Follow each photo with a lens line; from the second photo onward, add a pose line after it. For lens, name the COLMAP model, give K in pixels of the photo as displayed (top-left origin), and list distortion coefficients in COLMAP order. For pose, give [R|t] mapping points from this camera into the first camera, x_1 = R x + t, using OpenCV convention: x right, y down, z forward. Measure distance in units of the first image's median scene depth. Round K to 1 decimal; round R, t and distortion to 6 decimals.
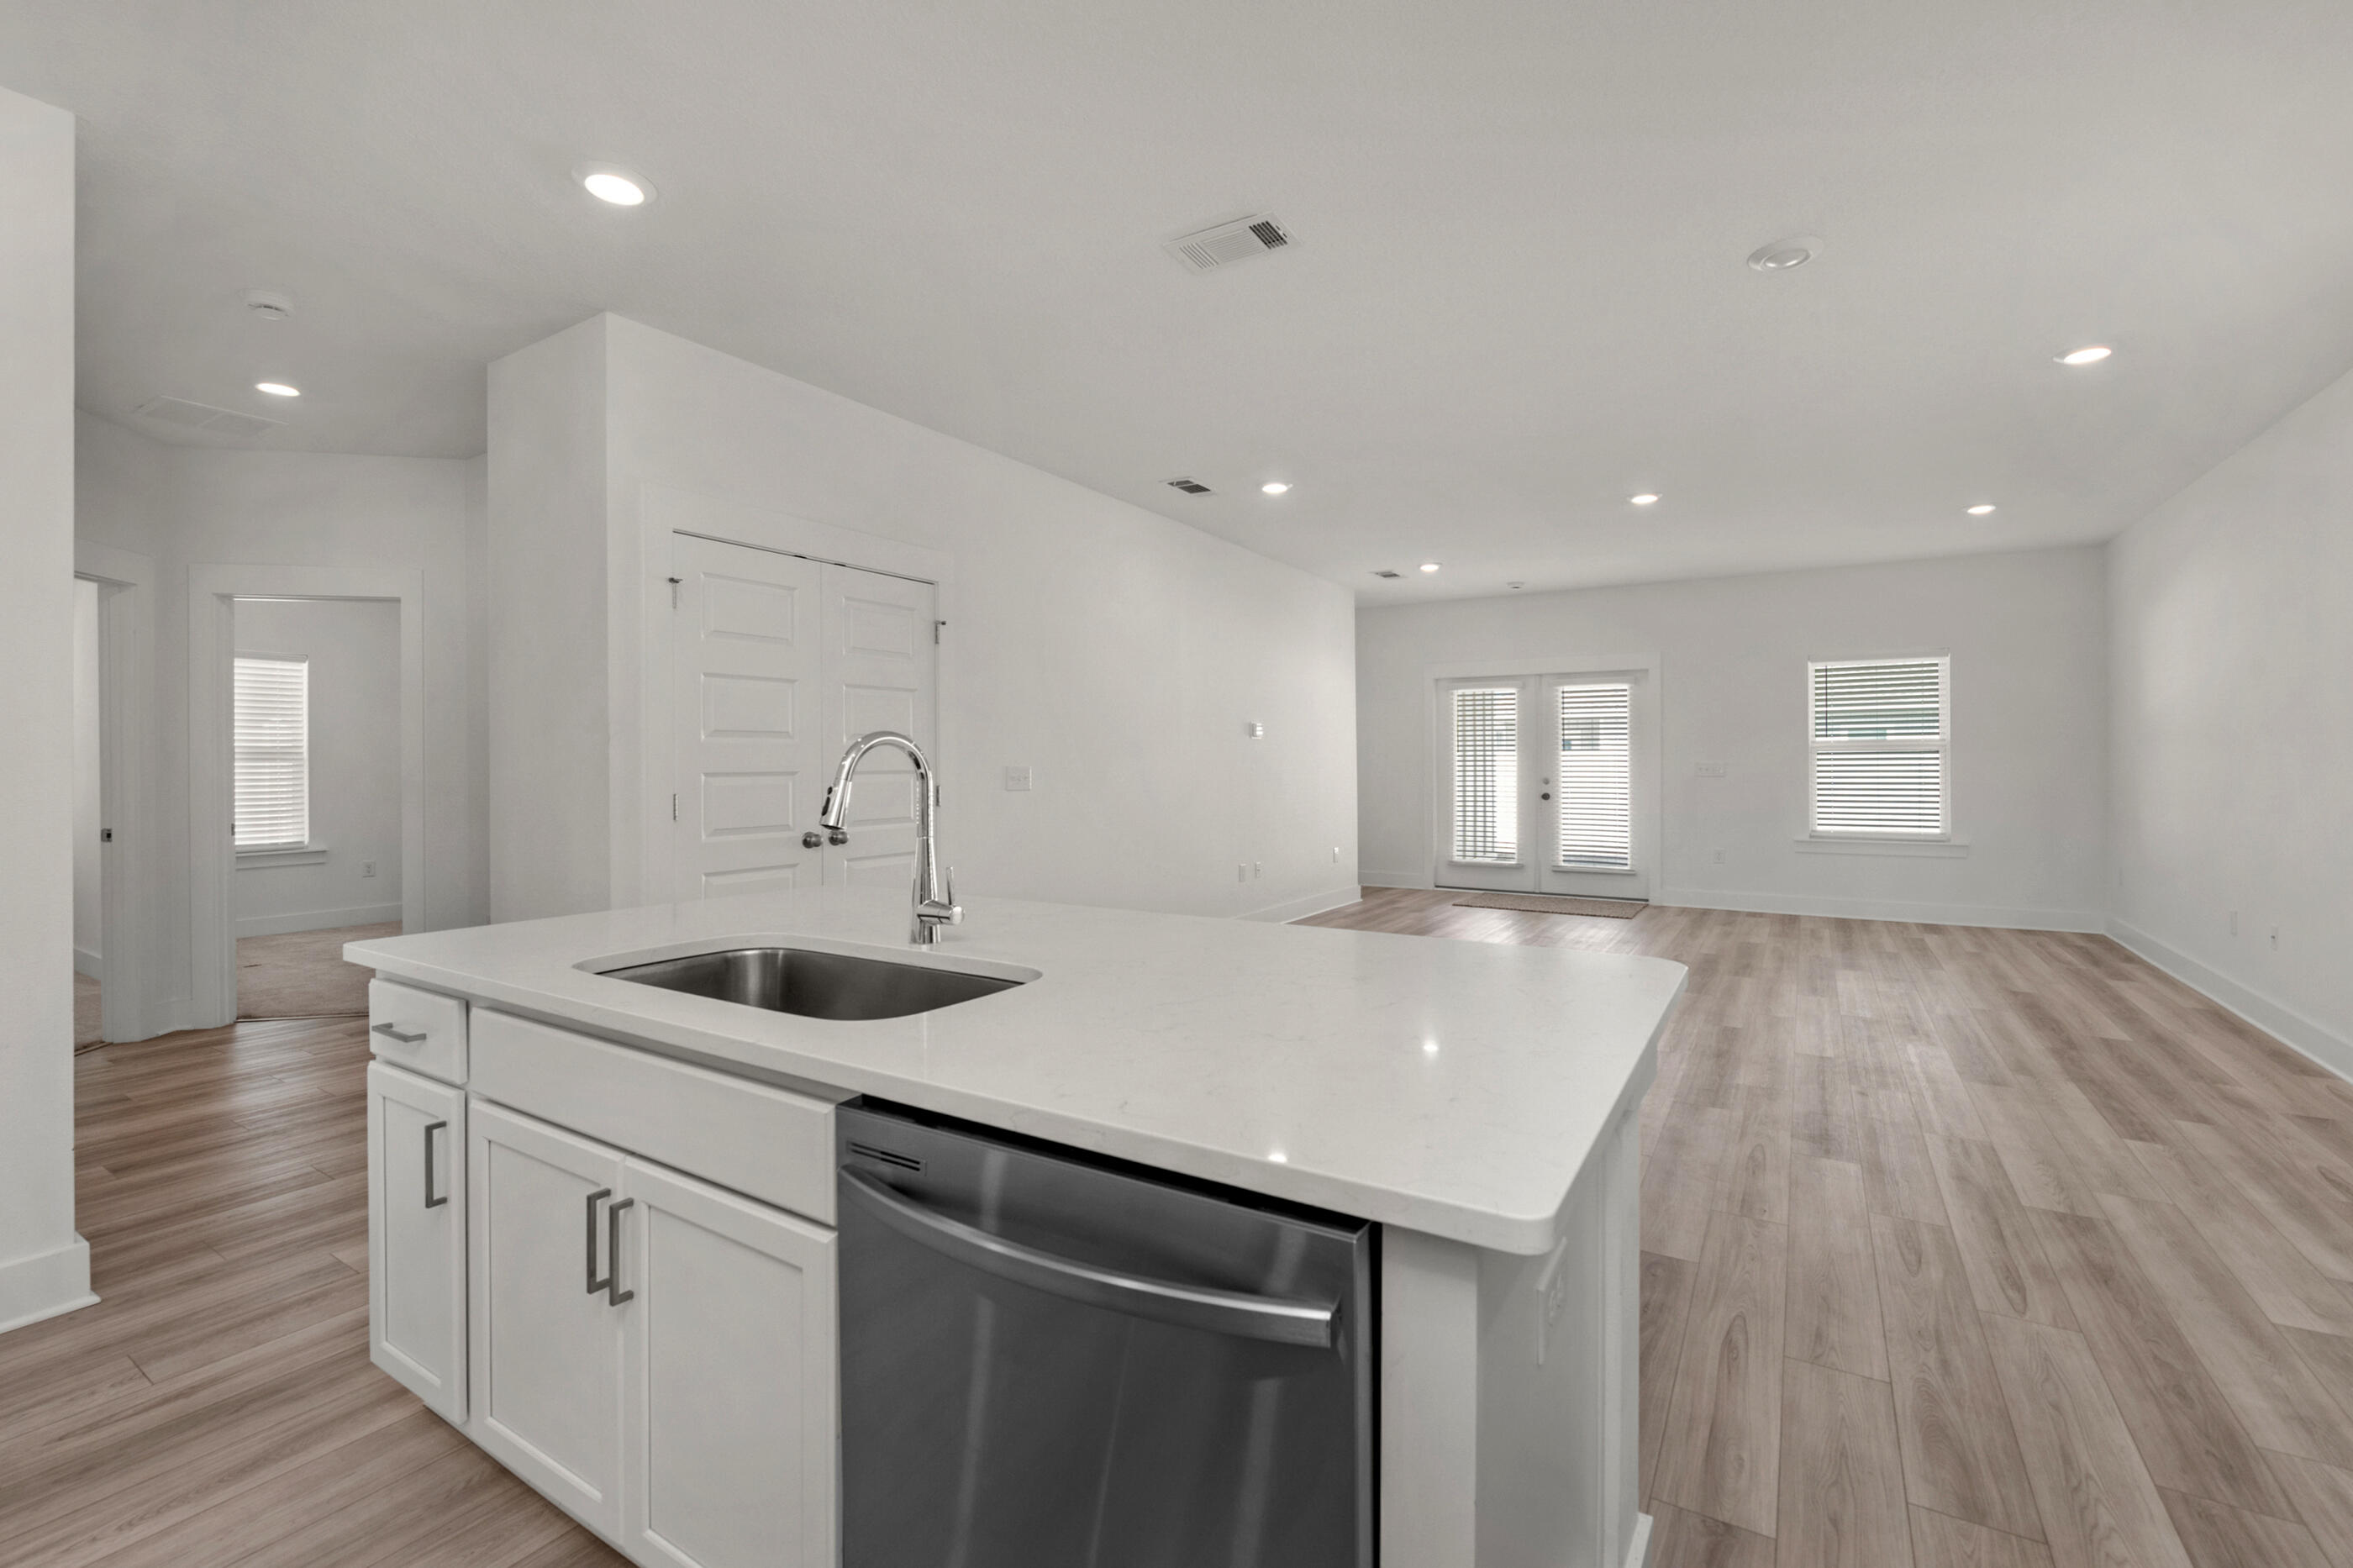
lens RADIAL K [[965.6, 0, 1186.1], [0, 965.6, 754.2], [0, 0, 1]] dist [-0.010362, -0.001975]
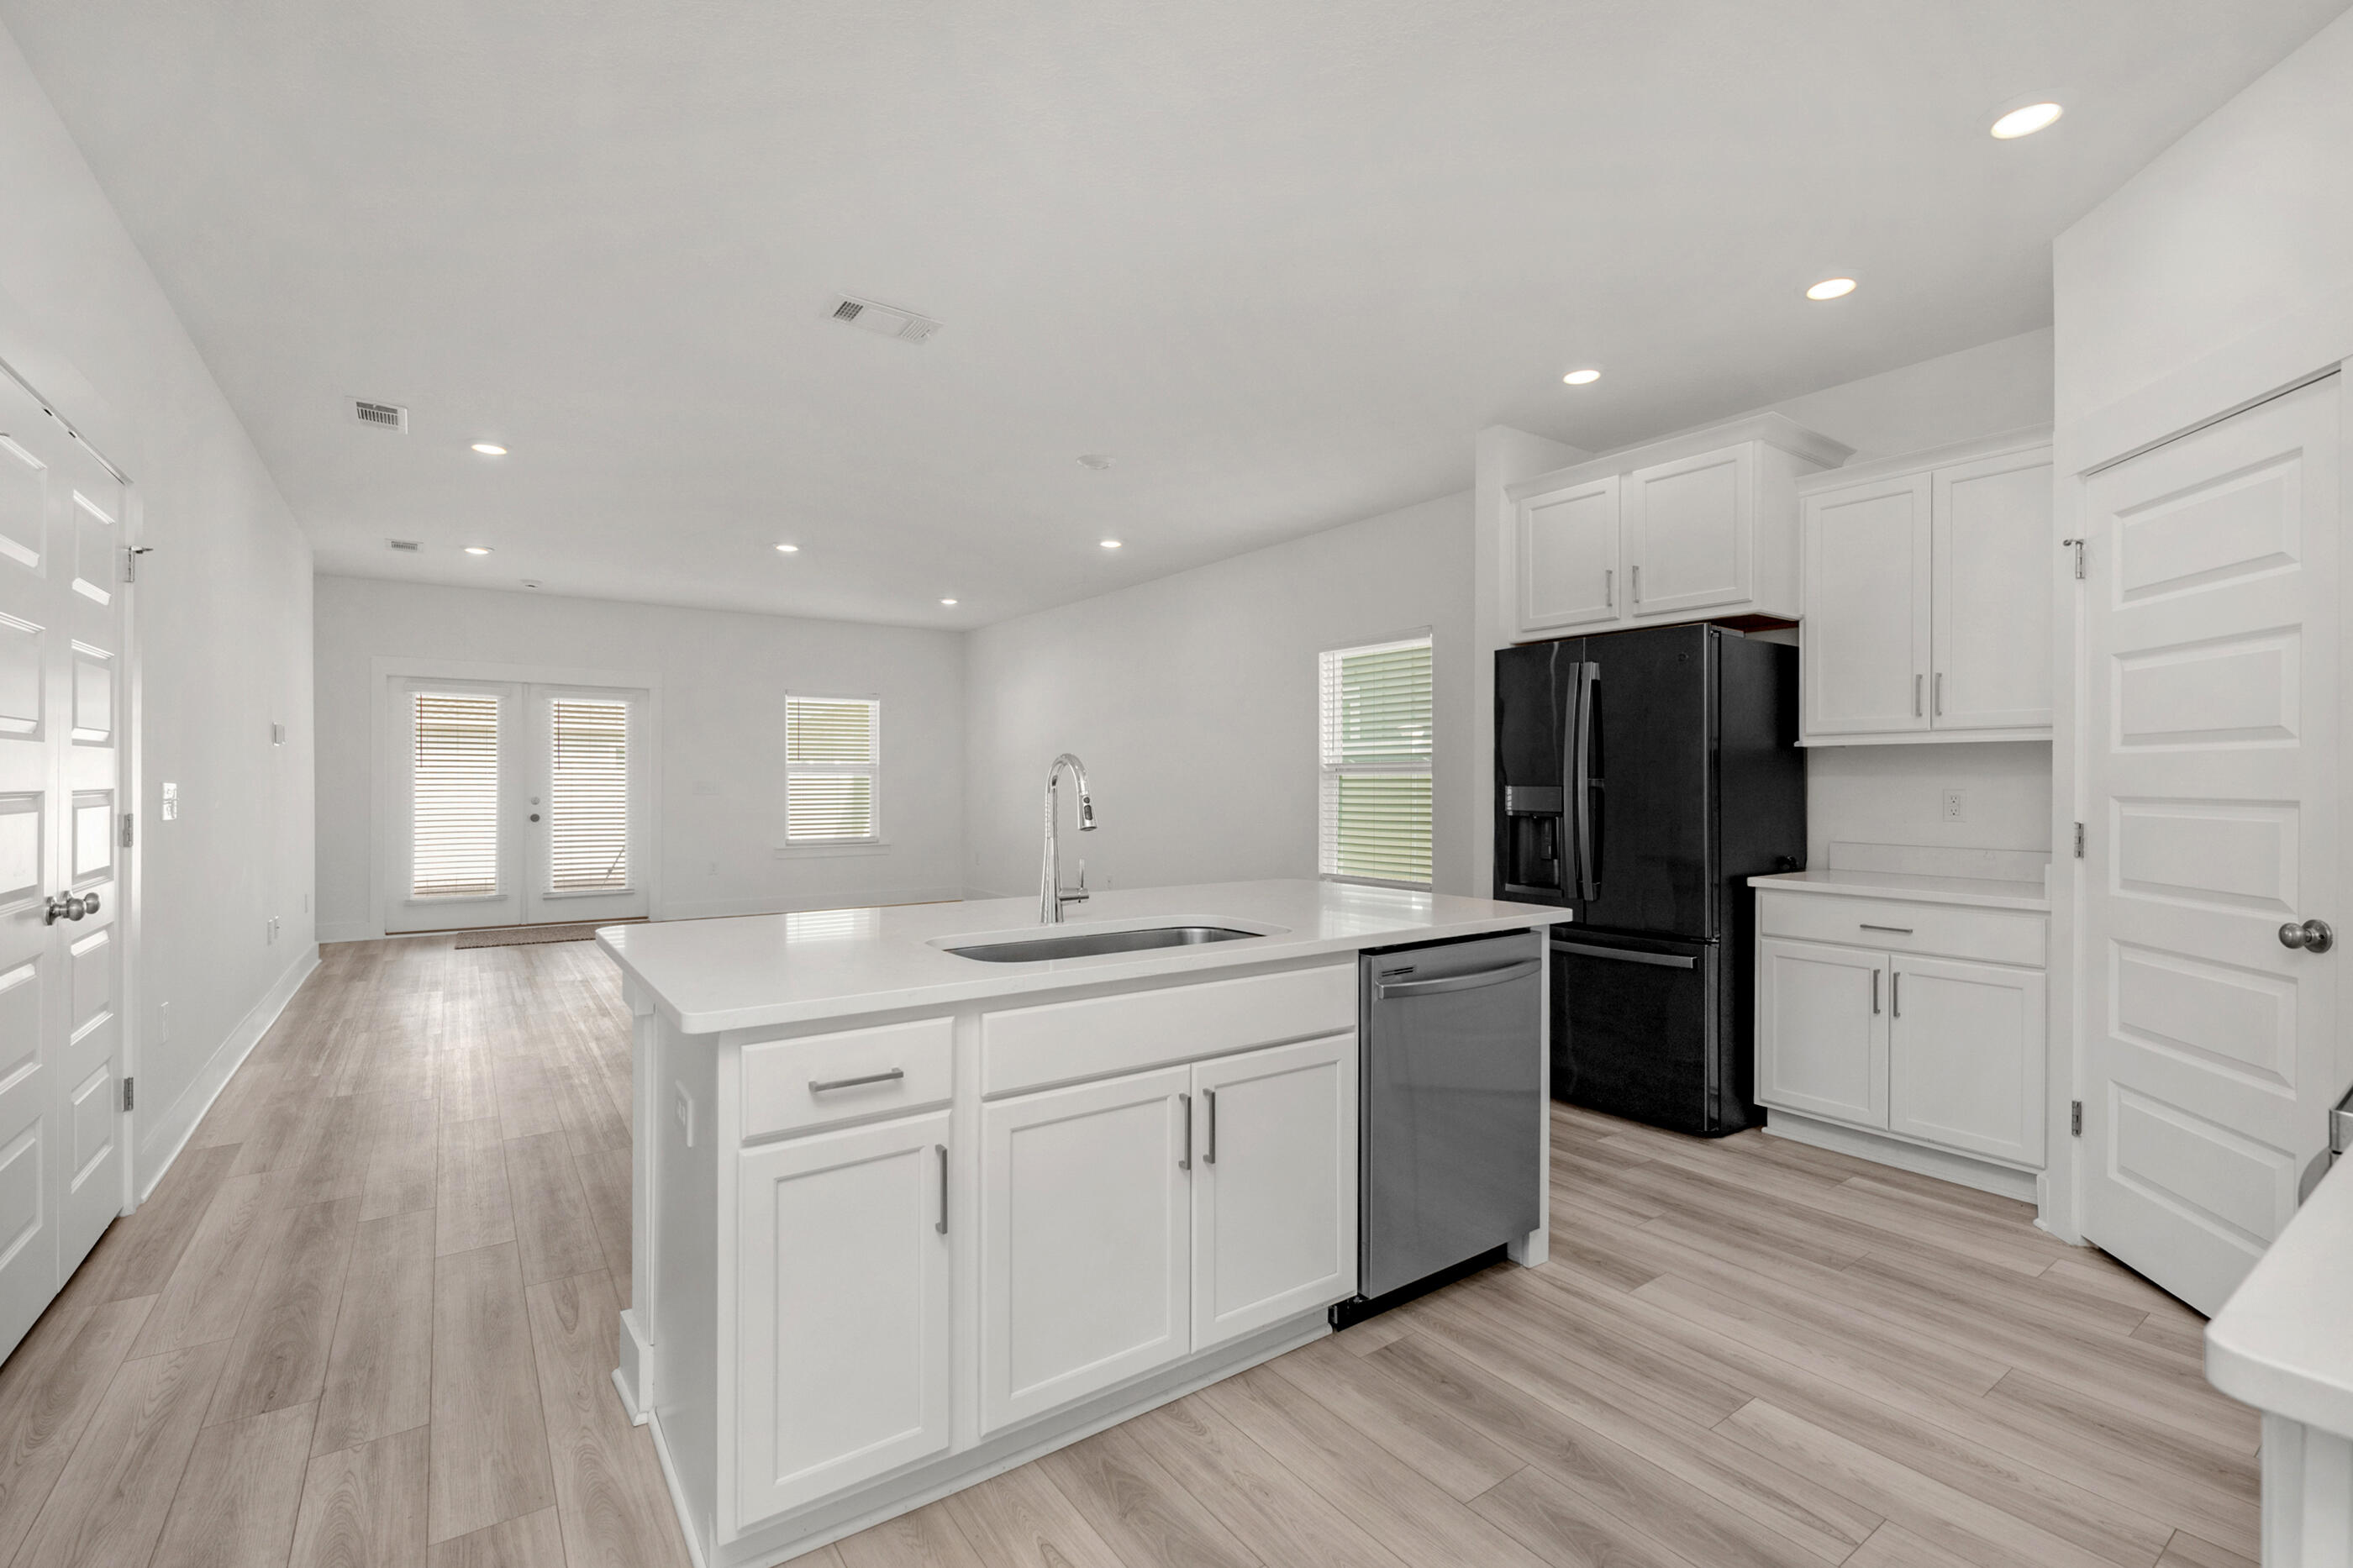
lens RADIAL K [[1034.1, 0, 1187.1], [0, 1034.1, 772.2], [0, 0, 1]] dist [-0.006300, -0.000096]
pose [[0.377869, 0.011049, 0.925793, -0.523649], [-0.011716, 0.999906, -0.007152, 0.000778], [-0.925785, -0.008145, 0.377963, 0.117694]]
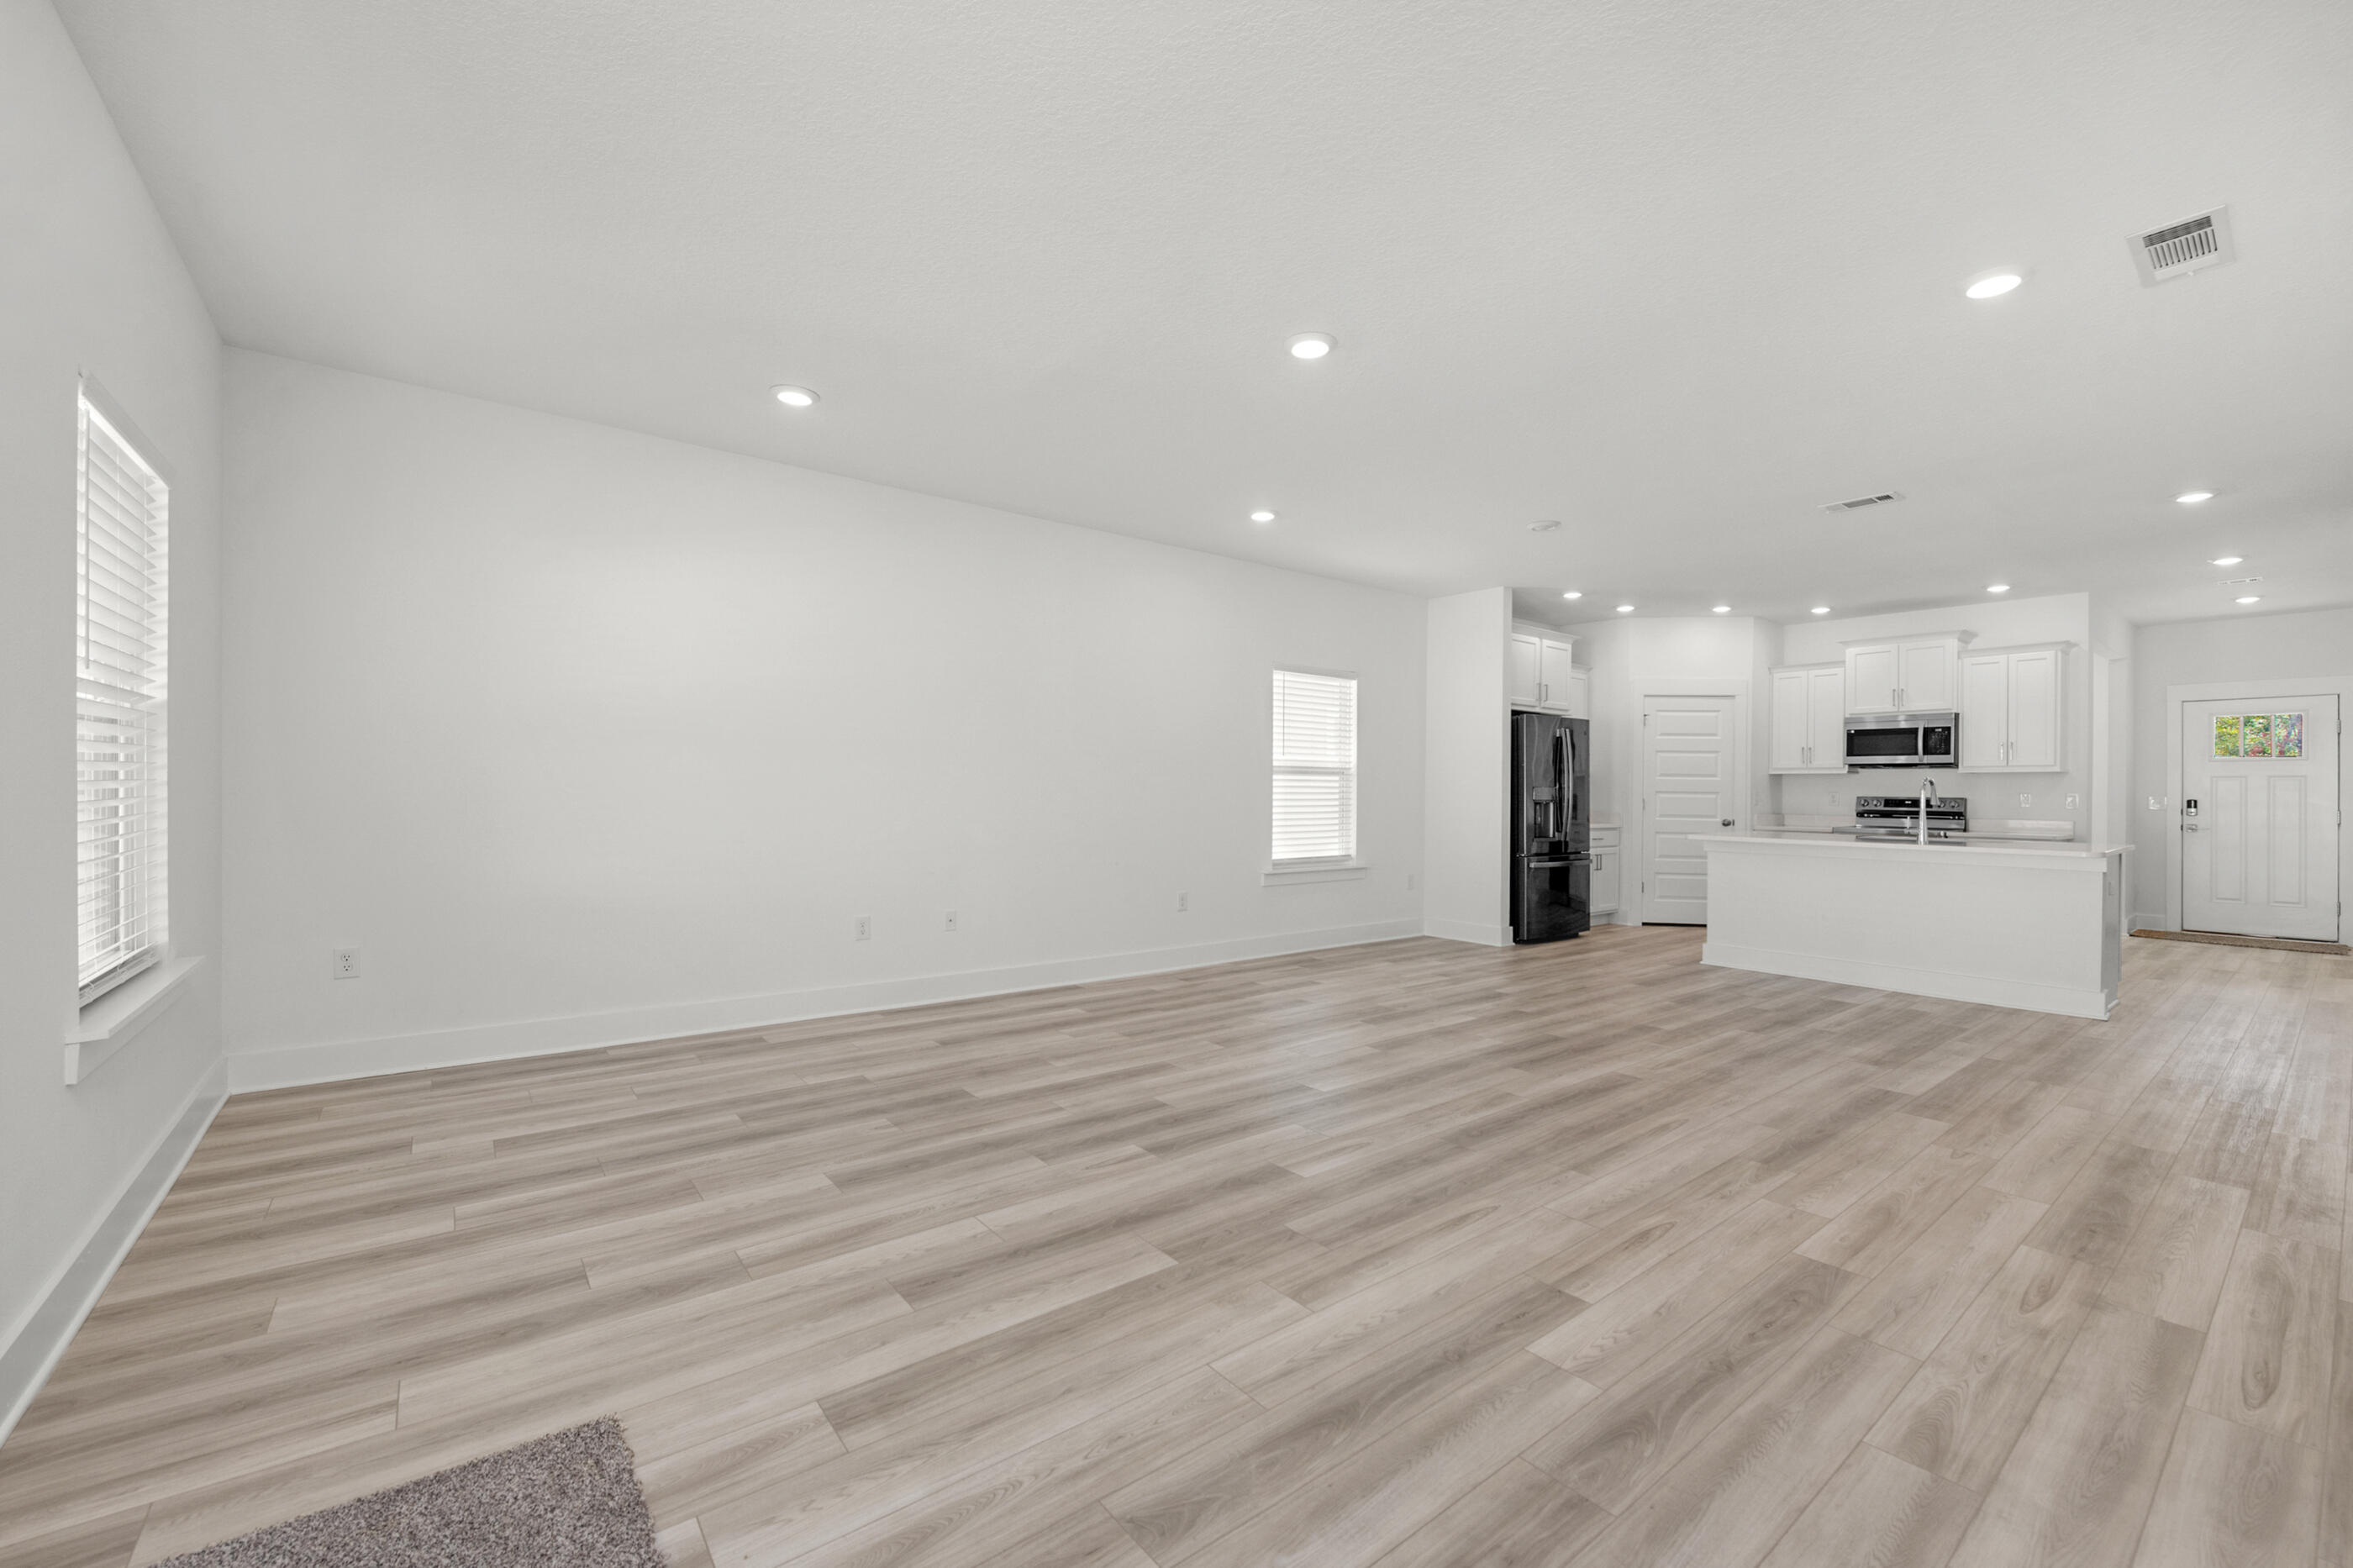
lens RADIAL K [[965.6, 0, 1160.3], [0, 965.6, 772.4], [0, 0, 1]] dist [-0.010362, -0.001975]
pose [[-0.940034, -0.004383, 0.341052, 0.381228], [-0.013379, 0.999622, -0.024031, 0.024688], [-0.340818, -0.027153, -0.939737, 1.780205]]
